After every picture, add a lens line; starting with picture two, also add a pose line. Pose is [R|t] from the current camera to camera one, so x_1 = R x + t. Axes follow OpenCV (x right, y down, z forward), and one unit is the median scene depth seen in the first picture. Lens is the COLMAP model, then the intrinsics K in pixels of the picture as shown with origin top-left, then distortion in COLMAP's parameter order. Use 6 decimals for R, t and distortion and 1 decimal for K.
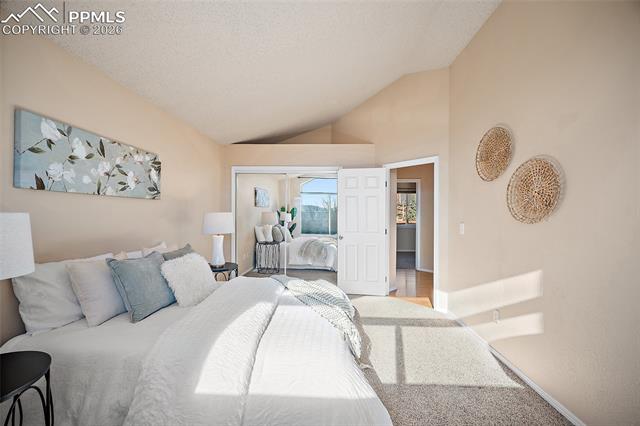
lens RADIAL K [[251.2, 0, 318.2], [0, 251.2, 214.3], [0, 0, 1]] dist [-0.000784, -0.000095]
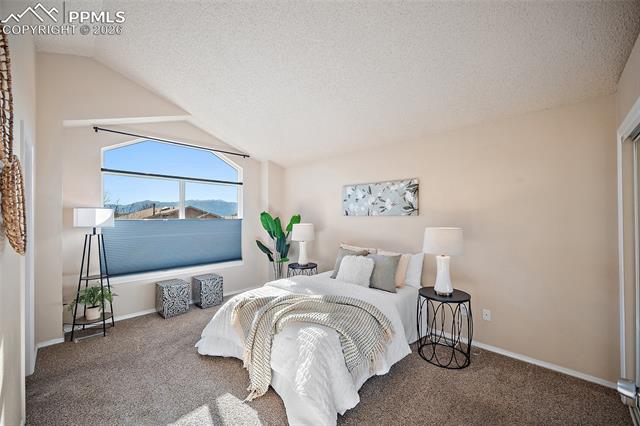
lens RADIAL K [[267.2, 0, 320.0], [0, 267.2, 213.0], [0, 0, 1]] dist [-0.000453, -0.000048]
pose [[-0.649983, -0.017428, -0.759749, 0.803745], [-0.006437, 0.999827, -0.017429, -0.056203], [0.759921, -0.006438, -0.649983, 1.867859]]
